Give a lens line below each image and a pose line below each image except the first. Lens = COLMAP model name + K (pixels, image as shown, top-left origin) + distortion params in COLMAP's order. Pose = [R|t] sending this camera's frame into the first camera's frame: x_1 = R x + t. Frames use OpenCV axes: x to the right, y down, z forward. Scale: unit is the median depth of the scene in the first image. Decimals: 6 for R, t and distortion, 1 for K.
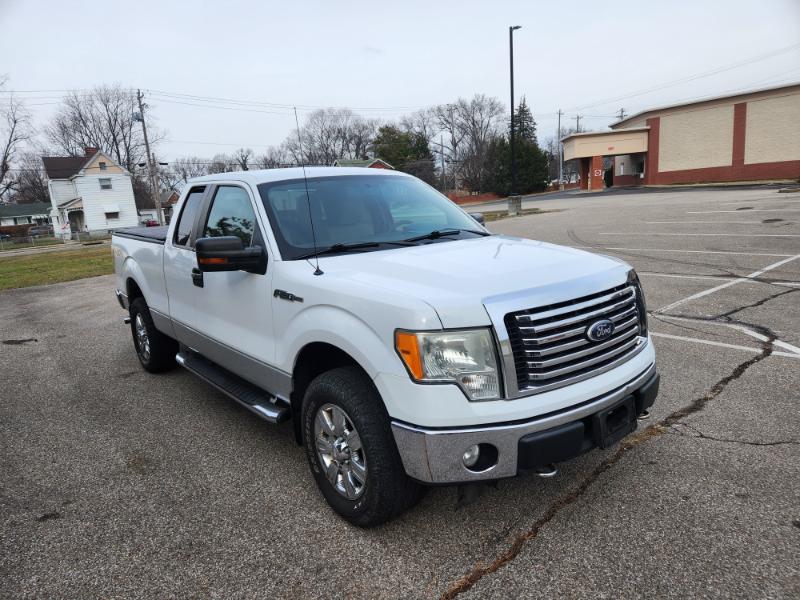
lens RADIAL K [[529.2, 0, 394.9], [0, 529.2, 299.1], [0, 0, 1]] dist [0.071367, -0.056186]
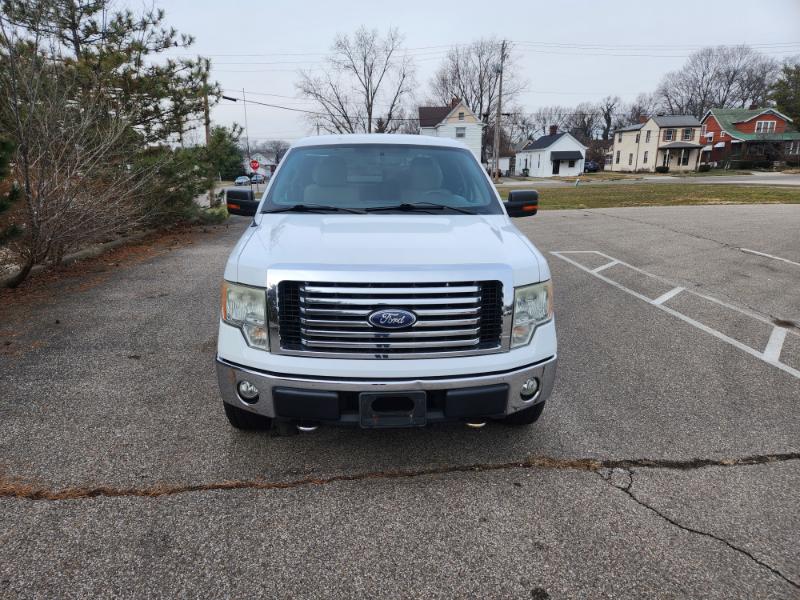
lens RADIAL K [[529.2, 0, 394.5], [0, 529.2, 297.9], [0, 0, 1]] dist [0.071367, -0.056186]
pose [[0.805371, 0.211076, -0.553918, 0.559847], [-0.163438, 0.977304, 0.134781, -0.069721], [0.569795, -0.018018, 0.821590, 0.106557]]
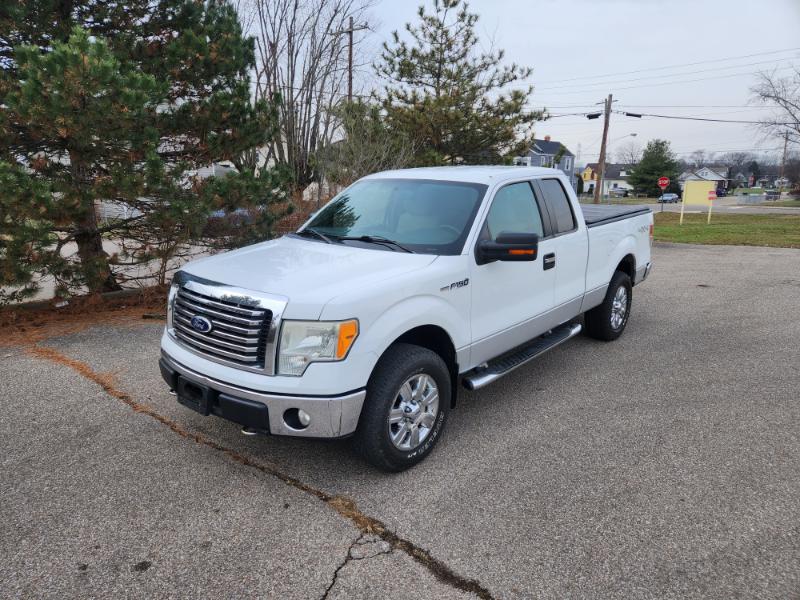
lens RADIAL K [[529.2, 0, 396.7], [0, 529.2, 296.5], [0, 0, 1]] dist [0.071367, -0.056186]
pose [[0.169188, 0.282246, -0.944305, 0.984141], [-0.199629, 0.948072, 0.247605, -0.245357], [0.965155, 0.146618, 0.216747, 0.696256]]
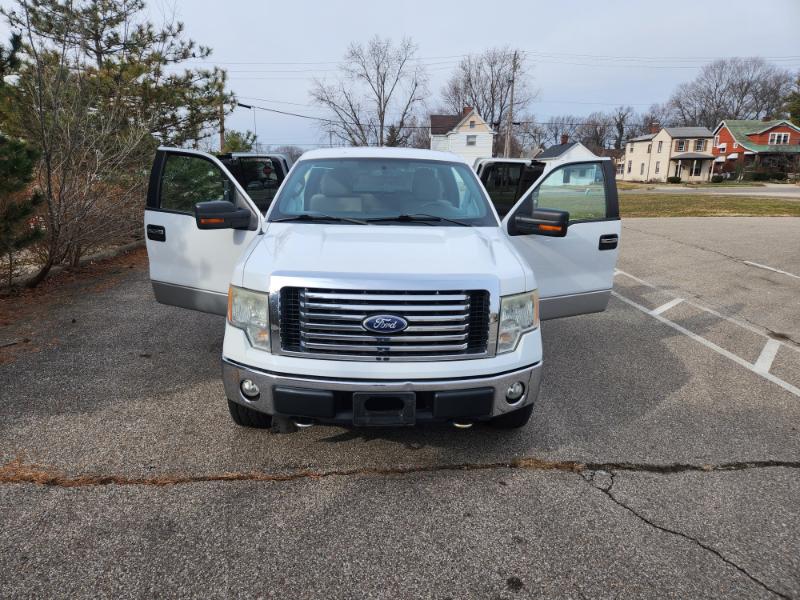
lens RADIAL K [[529.2, 0, 392.9], [0, 529.2, 290.7], [0, 0, 1]] dist [0.071367, -0.056186]
pose [[0.790032, 0.211693, -0.575357, 0.600865], [-0.178312, 0.977263, 0.114724, -0.080106], [0.586561, 0.011957, 0.809817, 0.080118]]
